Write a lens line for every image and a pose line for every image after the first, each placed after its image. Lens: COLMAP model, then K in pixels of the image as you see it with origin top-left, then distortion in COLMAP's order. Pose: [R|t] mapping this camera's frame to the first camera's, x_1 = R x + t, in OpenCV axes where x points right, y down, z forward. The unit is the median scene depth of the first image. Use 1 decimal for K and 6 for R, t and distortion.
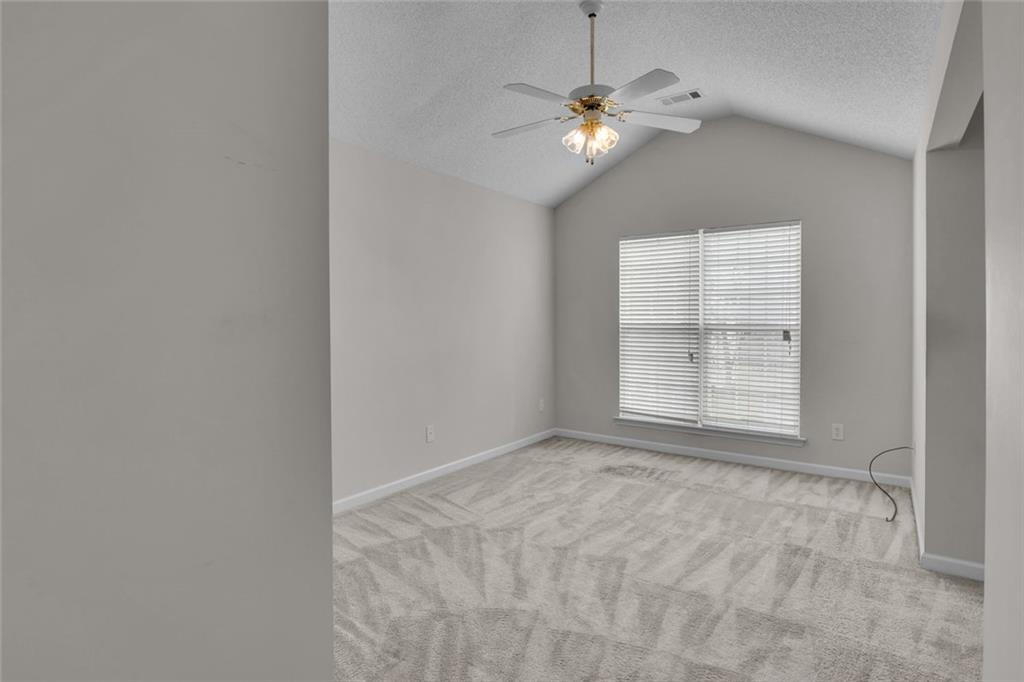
lens RADIAL K [[522.8, 0, 515.5], [0, 522.8, 331.8], [0, 0, 1]] dist [0.001026, -0.003145]
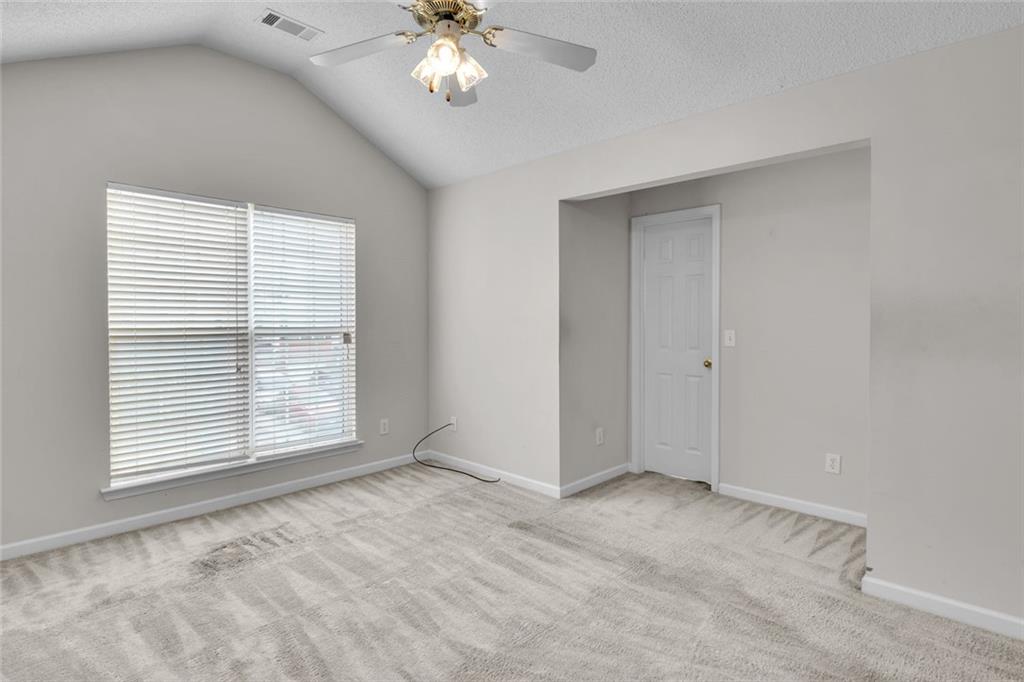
lens RADIAL K [[522.8, 0, 516.5], [0, 522.8, 334.4], [0, 0, 1]] dist [0.001026, -0.003145]
pose [[0.145295, -0.029637, 0.988944, -0.379116], [0.022977, 0.999383, 0.026575, -0.018232], [-0.989122, 0.018862, 0.145886, 0.556737]]
